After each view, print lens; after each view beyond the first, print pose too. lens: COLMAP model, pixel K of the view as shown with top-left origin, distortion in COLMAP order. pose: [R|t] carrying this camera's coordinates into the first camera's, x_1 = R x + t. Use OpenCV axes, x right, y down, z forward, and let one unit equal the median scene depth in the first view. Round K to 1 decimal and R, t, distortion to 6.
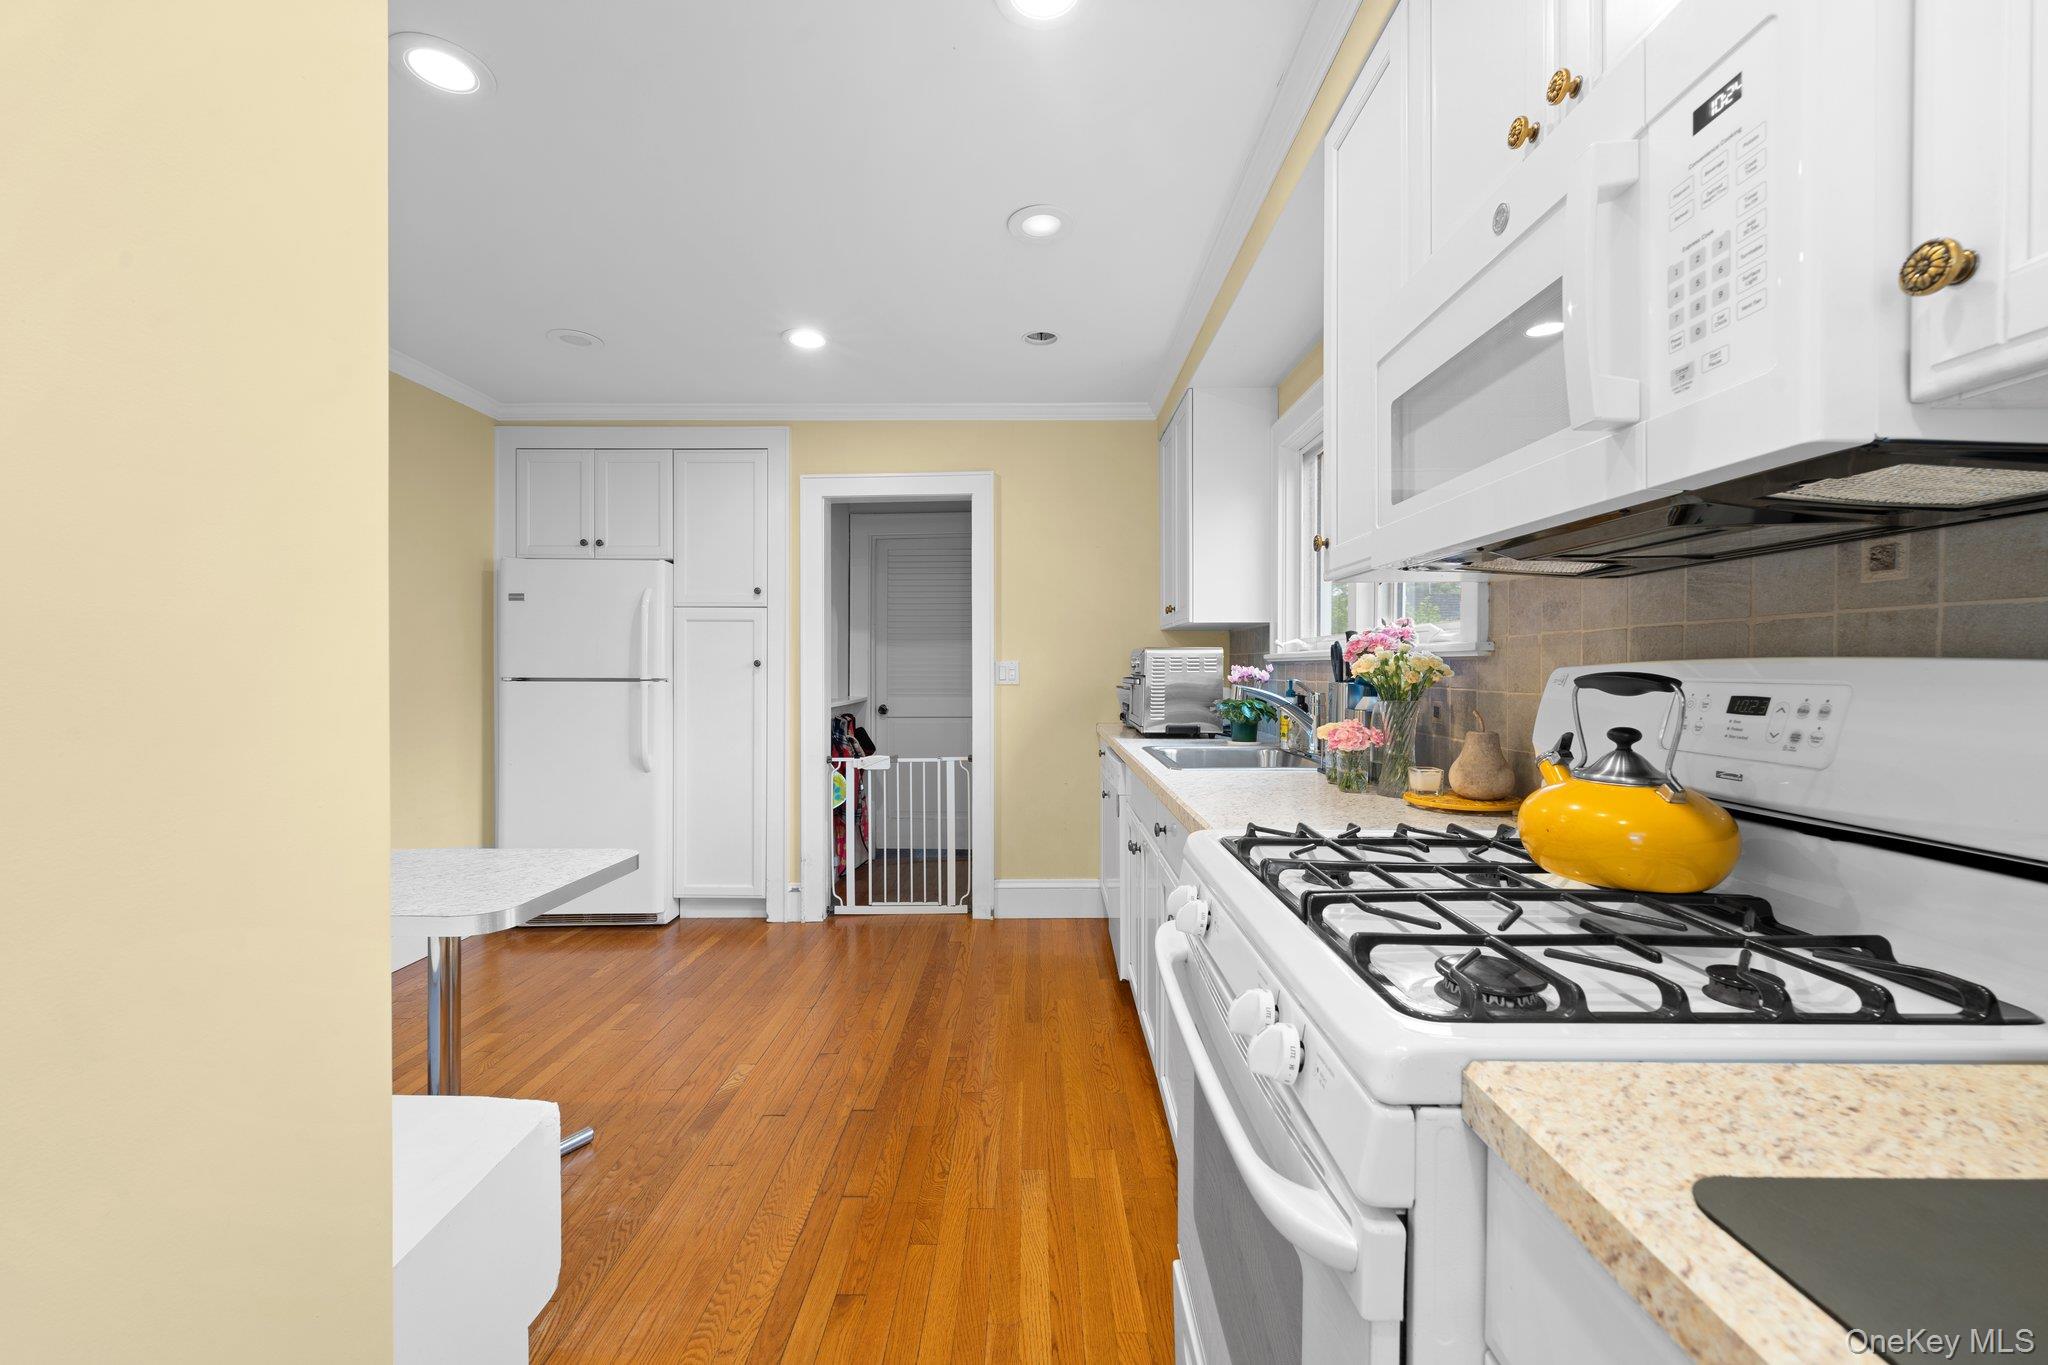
lens RADIAL K [[835.9, 0, 1031.8], [0, 835.9, 672.1], [0, 0, 1]] dist [-0.000405, -0.000212]
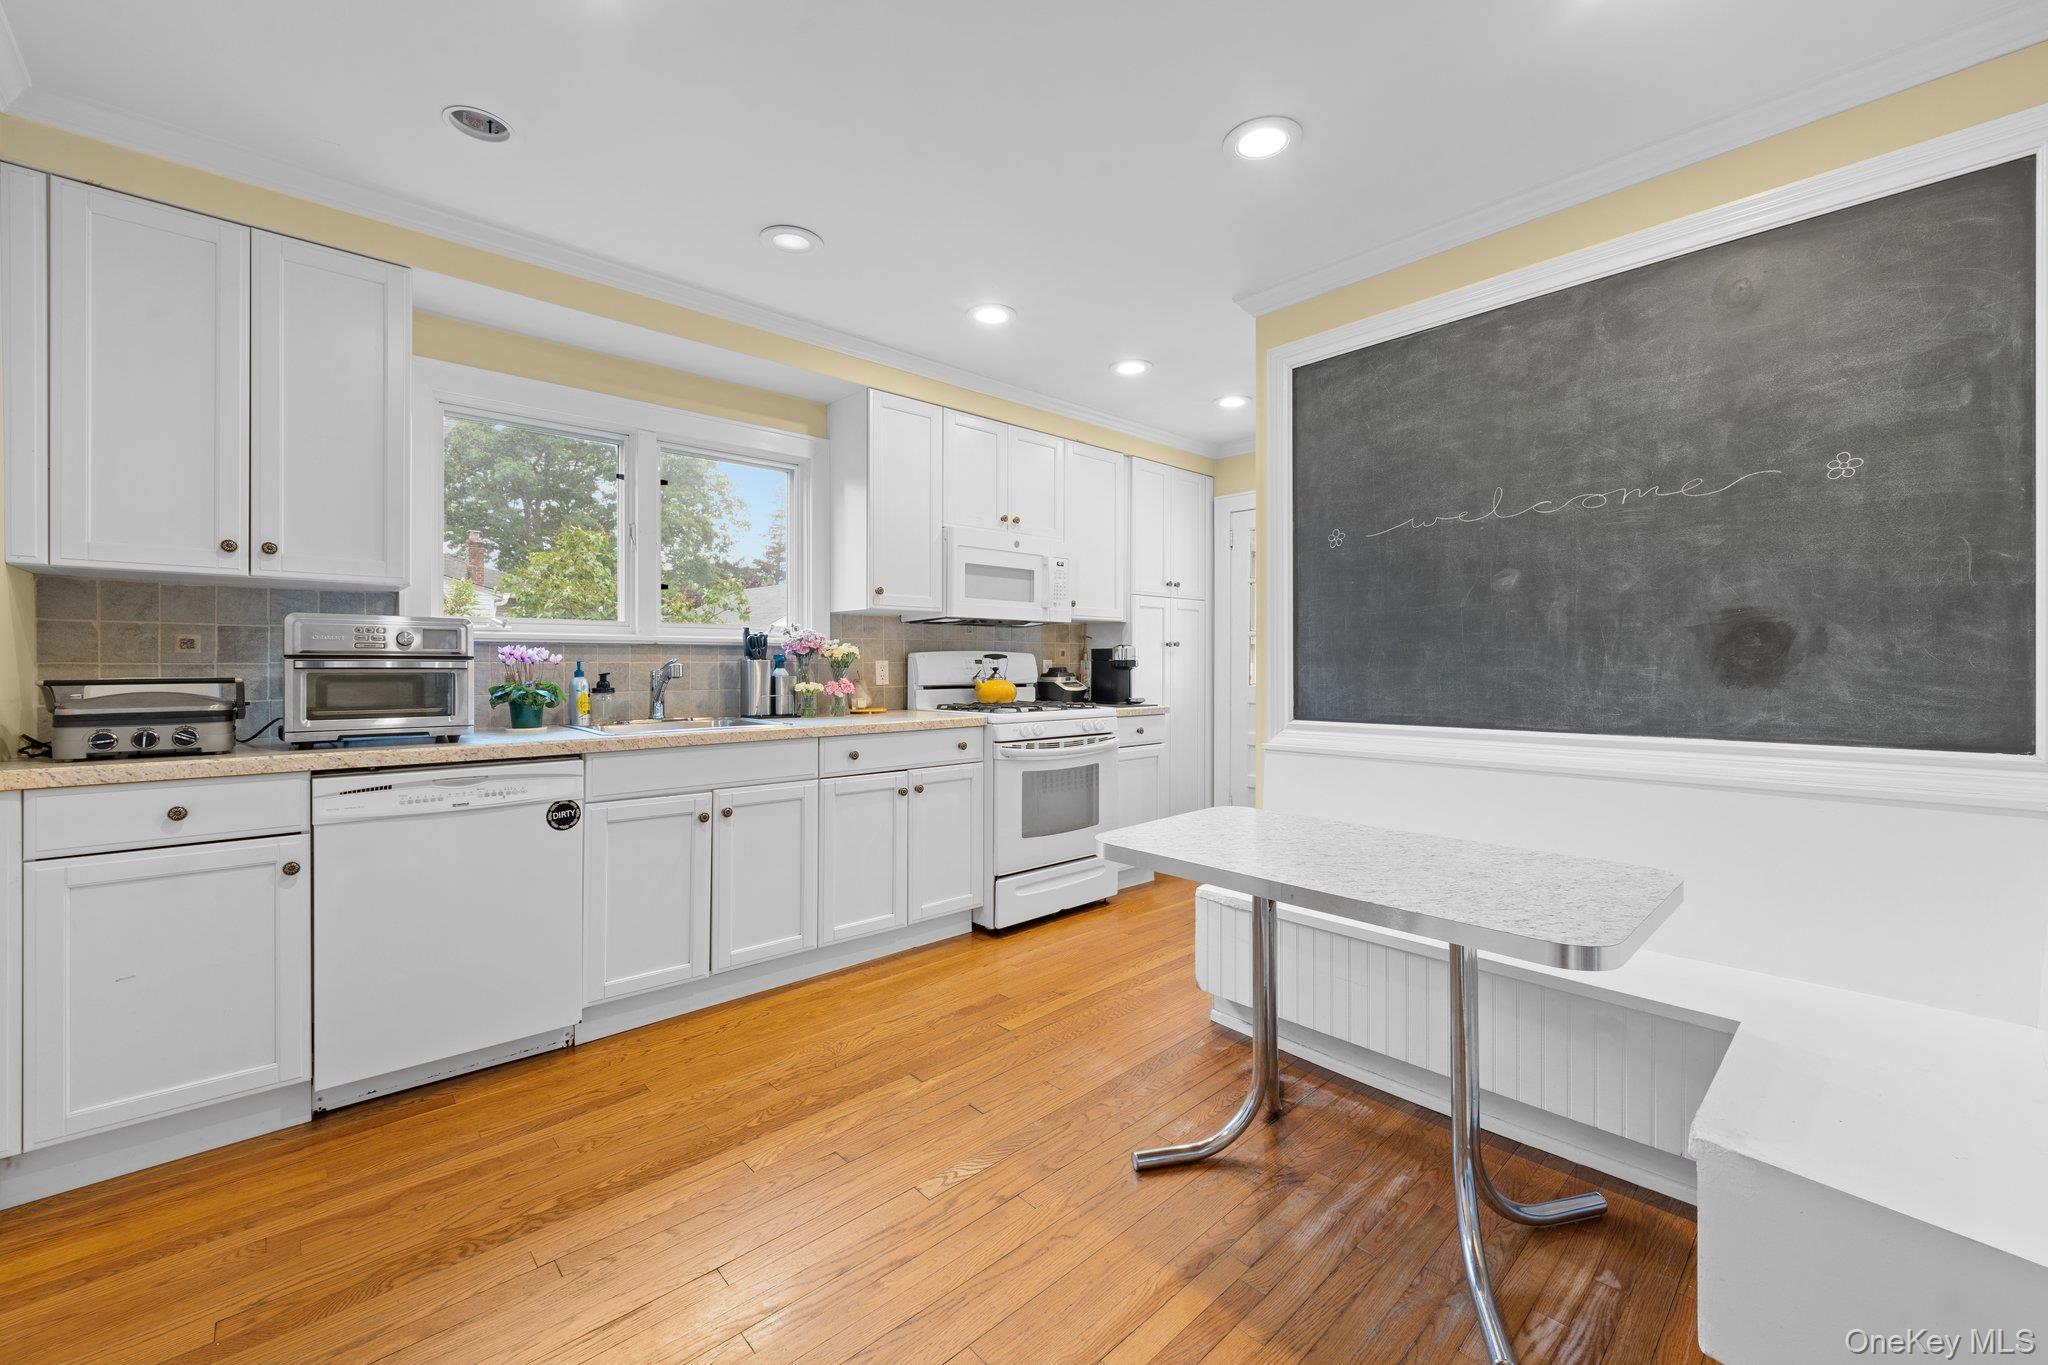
lens RADIAL K [[835.9, 0, 1033.2], [0, 835.9, 668.5], [0, 0, 1]] dist [-0.000405, -0.000212]
pose [[-0.691777, -0.005624, 0.722089, -2.431018], [0.003080, 0.999938, 0.010739, 0.027194], [-0.722105, 0.009654, -0.691717, 3.743265]]
